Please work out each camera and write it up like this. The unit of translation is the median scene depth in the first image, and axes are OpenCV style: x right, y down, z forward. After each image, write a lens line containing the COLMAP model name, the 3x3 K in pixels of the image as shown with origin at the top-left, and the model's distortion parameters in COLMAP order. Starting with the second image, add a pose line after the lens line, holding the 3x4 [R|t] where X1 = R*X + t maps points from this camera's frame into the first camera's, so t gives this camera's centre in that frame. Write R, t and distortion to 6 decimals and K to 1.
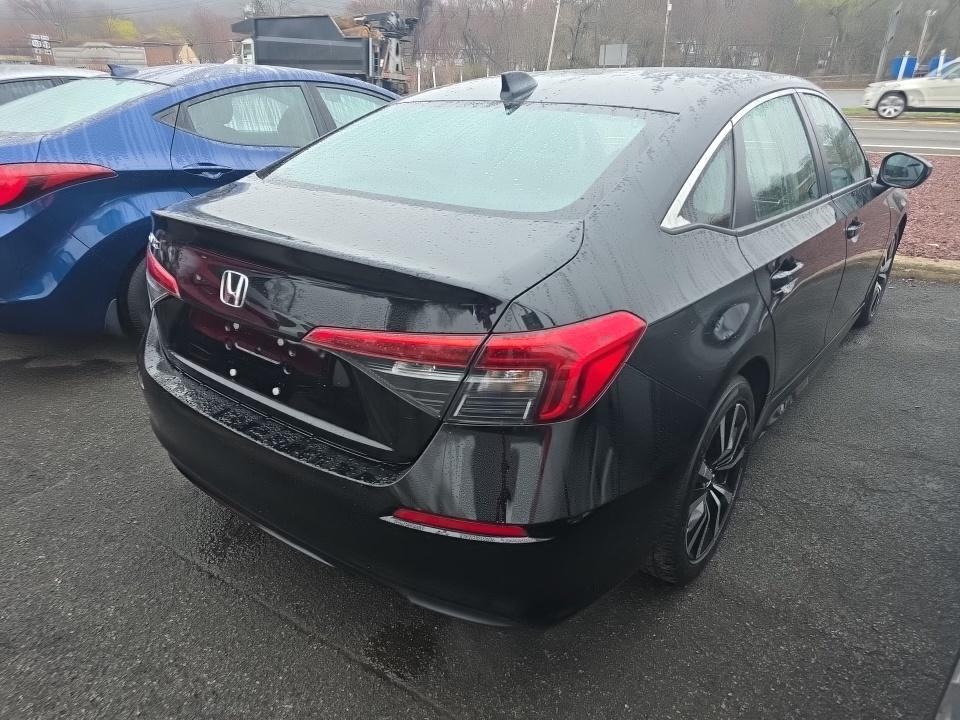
lens RADIAL K [[649.8, 0, 479.2], [0, 649.8, 365.1], [0, 0, 1]] dist [0.036168, -0.027721]
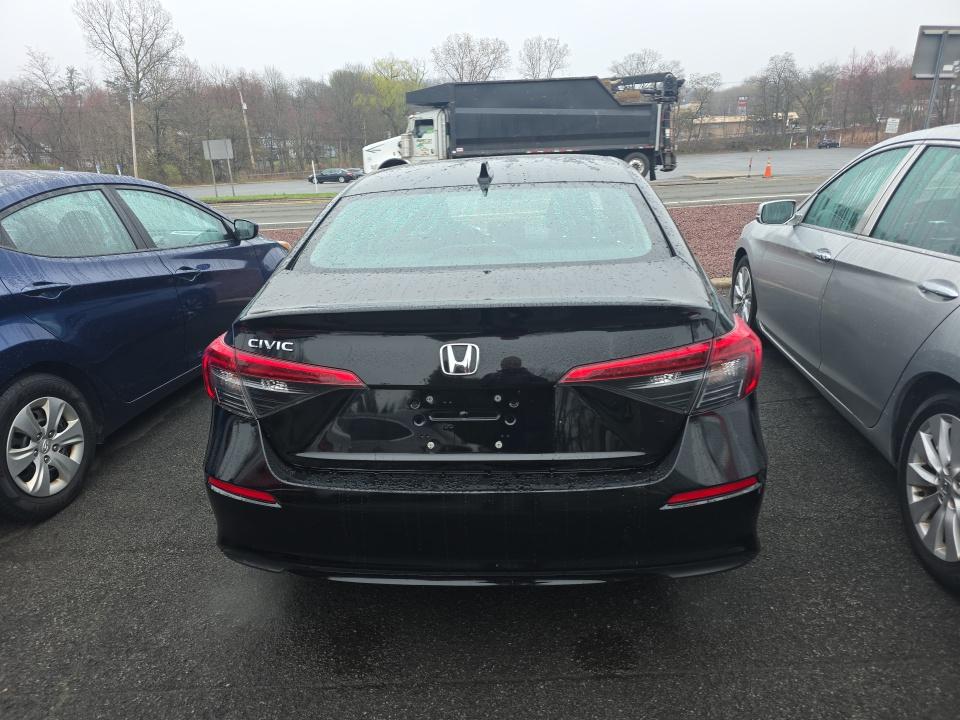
lens RADIAL K [[649.8, 0, 478.0], [0, 649.8, 358.4], [0, 0, 1]] dist [0.036168, -0.027721]
pose [[0.833465, -0.195328, 0.516898, -0.645733], [0.261457, 0.963501, -0.057490, -0.033929], [-0.486802, 0.183063, 0.854115, 0.049901]]
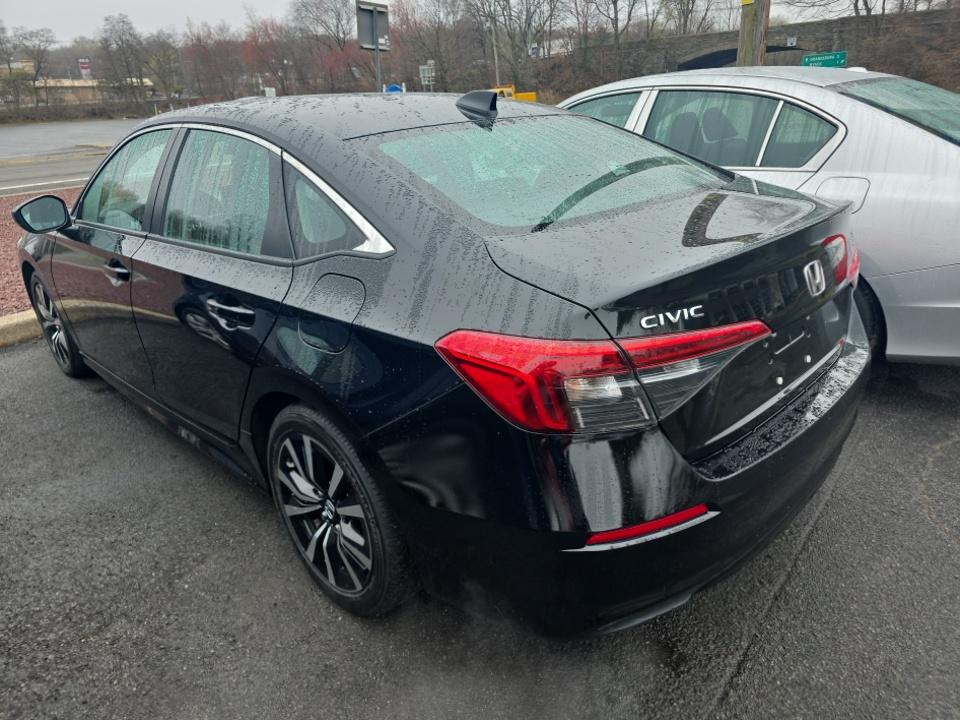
lens RADIAL K [[649.8, 0, 485.2], [0, 649.8, 363.1], [0, 0, 1]] dist [0.036168, -0.027721]
pose [[0.107974, -0.376590, 0.920066, -1.031597], [0.437618, 0.848993, 0.296143, -0.385799], [-0.892654, 0.370662, 0.256472, 0.888510]]
